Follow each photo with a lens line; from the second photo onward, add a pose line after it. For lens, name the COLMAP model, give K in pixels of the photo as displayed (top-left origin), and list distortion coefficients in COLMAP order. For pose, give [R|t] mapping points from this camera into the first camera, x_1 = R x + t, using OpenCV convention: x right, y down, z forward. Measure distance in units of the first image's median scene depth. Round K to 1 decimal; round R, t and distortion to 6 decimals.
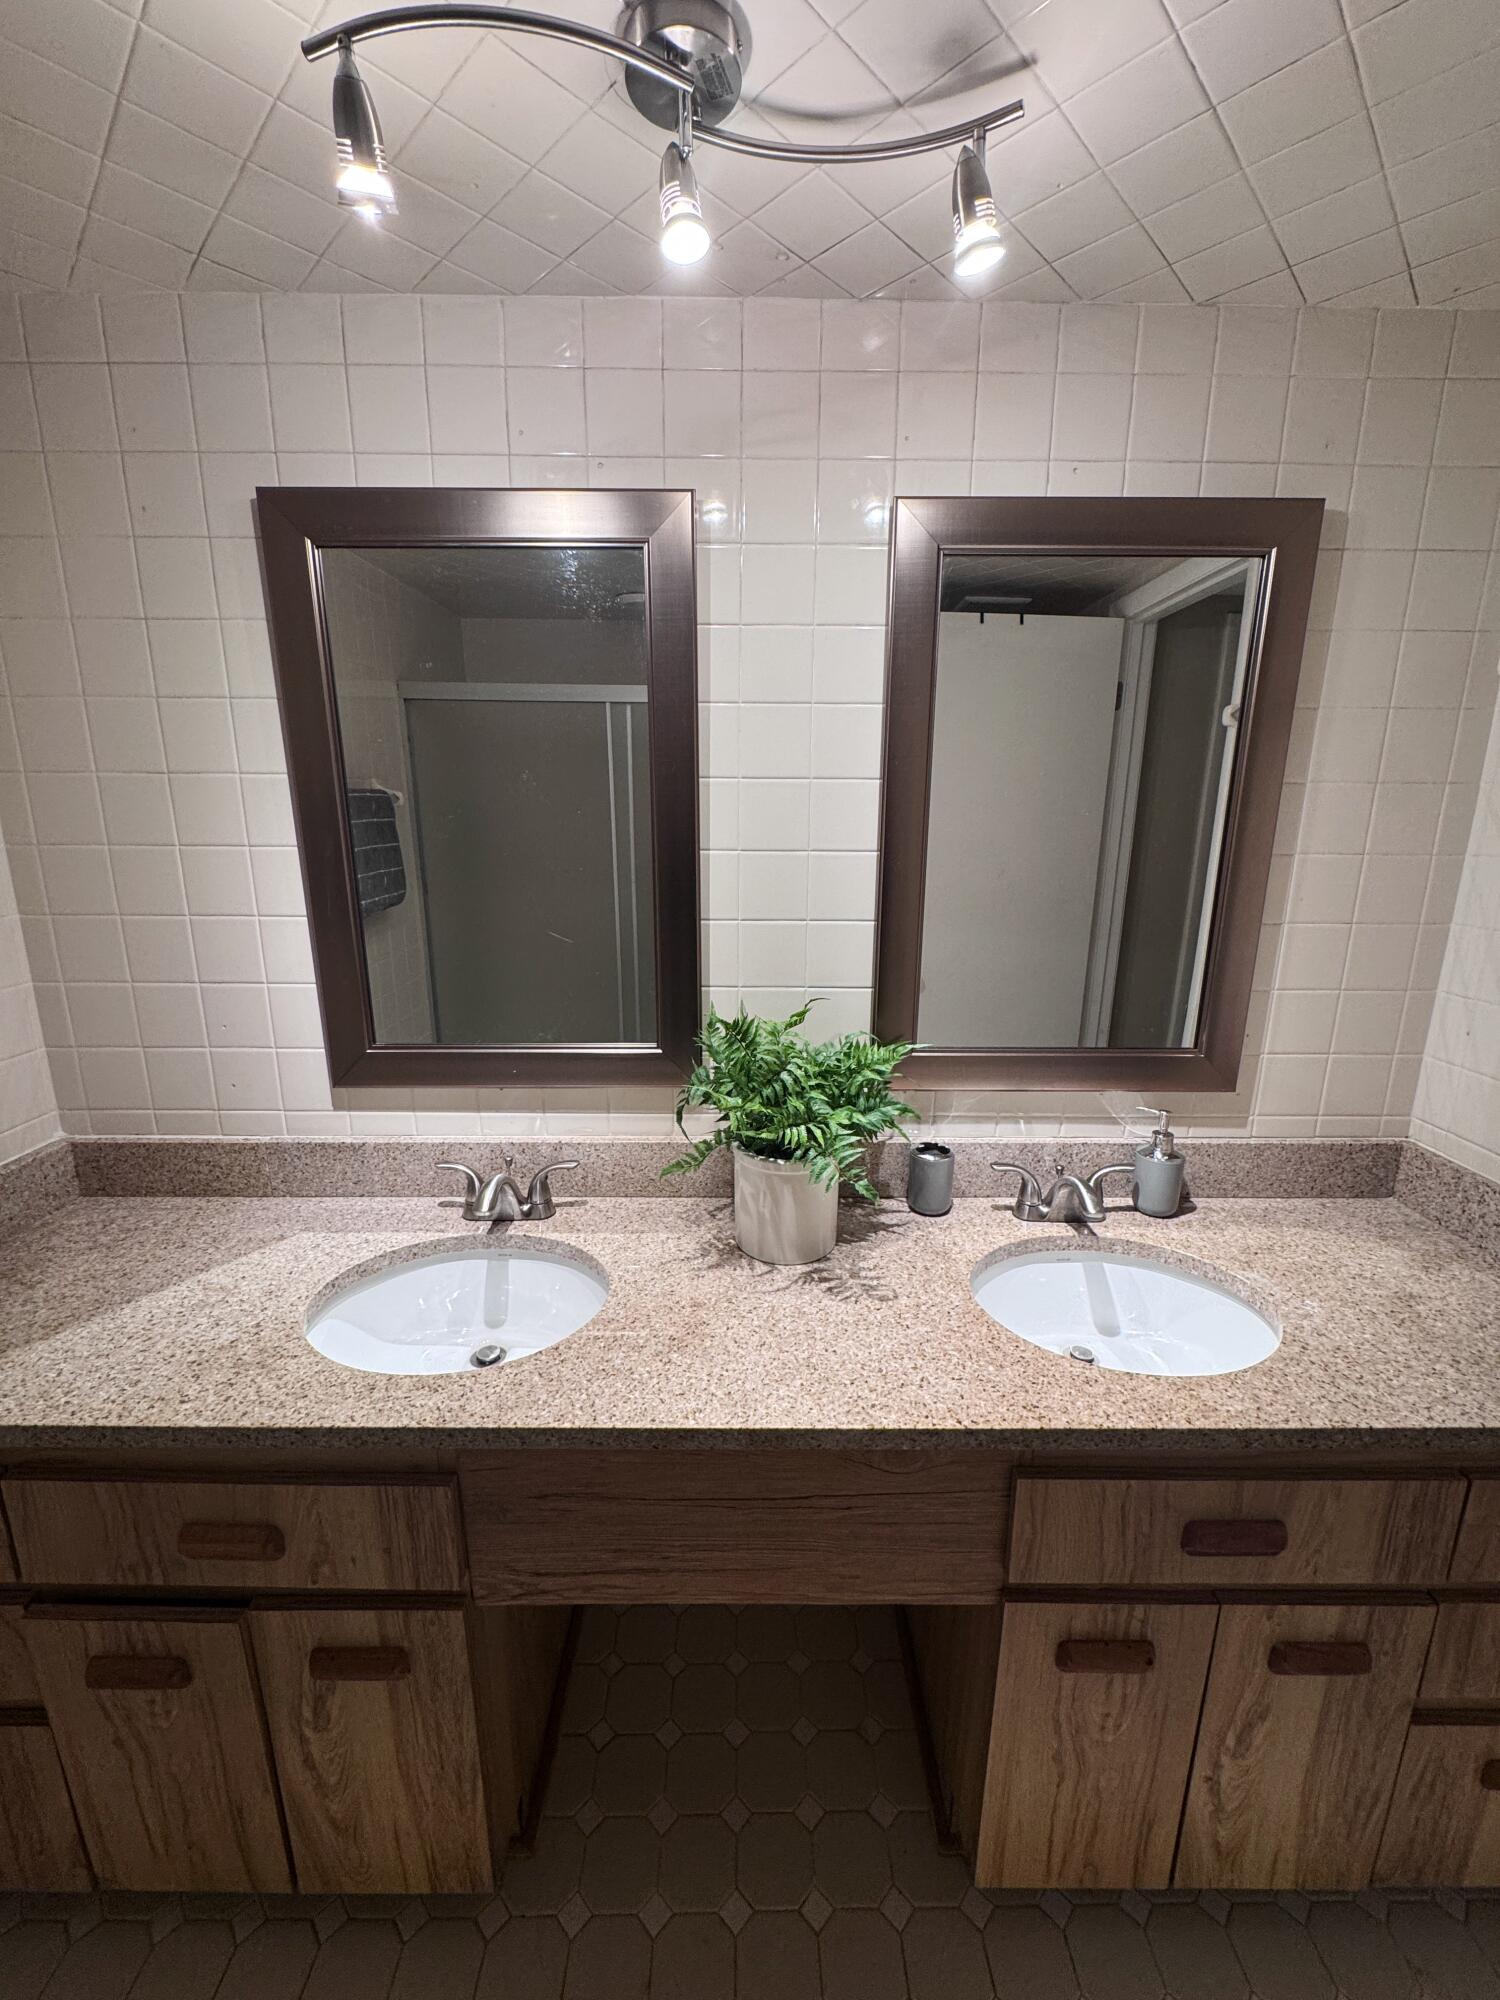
lens RADIAL K [[798.2, 0, 750.0], [0, 798.2, 1000.0], [0, 0, 1]] dist [-0.002825, -0.000486]
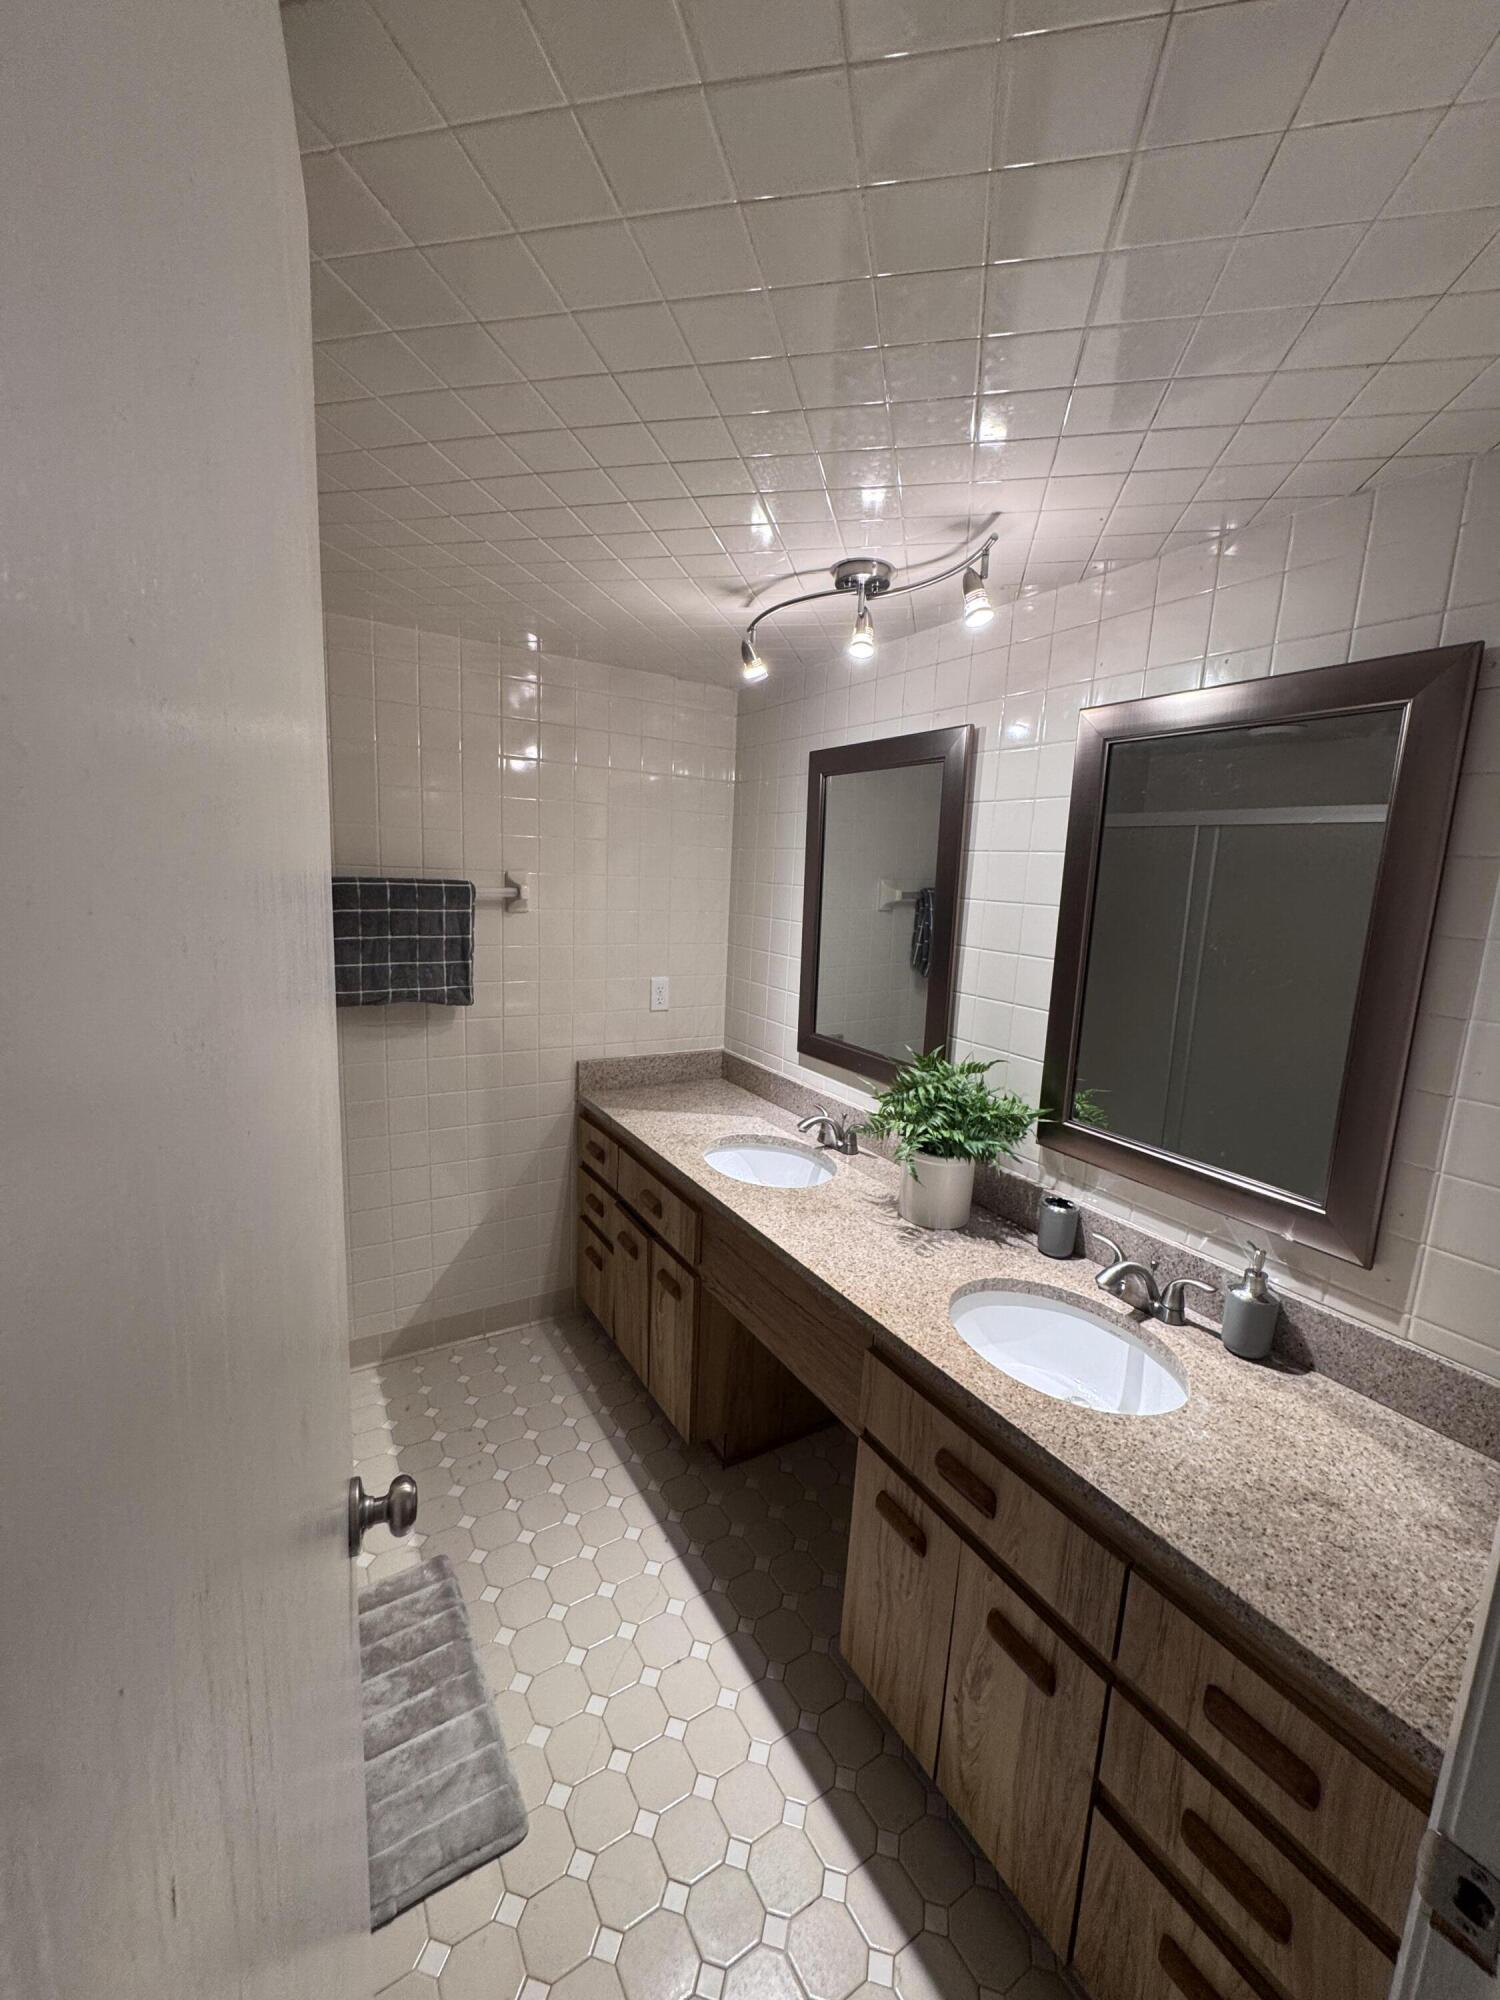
lens RADIAL K [[798.2, 0, 750.0], [0, 798.2, 1000.0], [0, 0, 1]] dist [-0.002825, -0.000486]
pose [[0.515259, 0.156861, -0.842557, 1.005106], [-0.232968, 0.971725, 0.038439, -0.054399], [0.824763, 0.176483, 0.537233, -0.110973]]
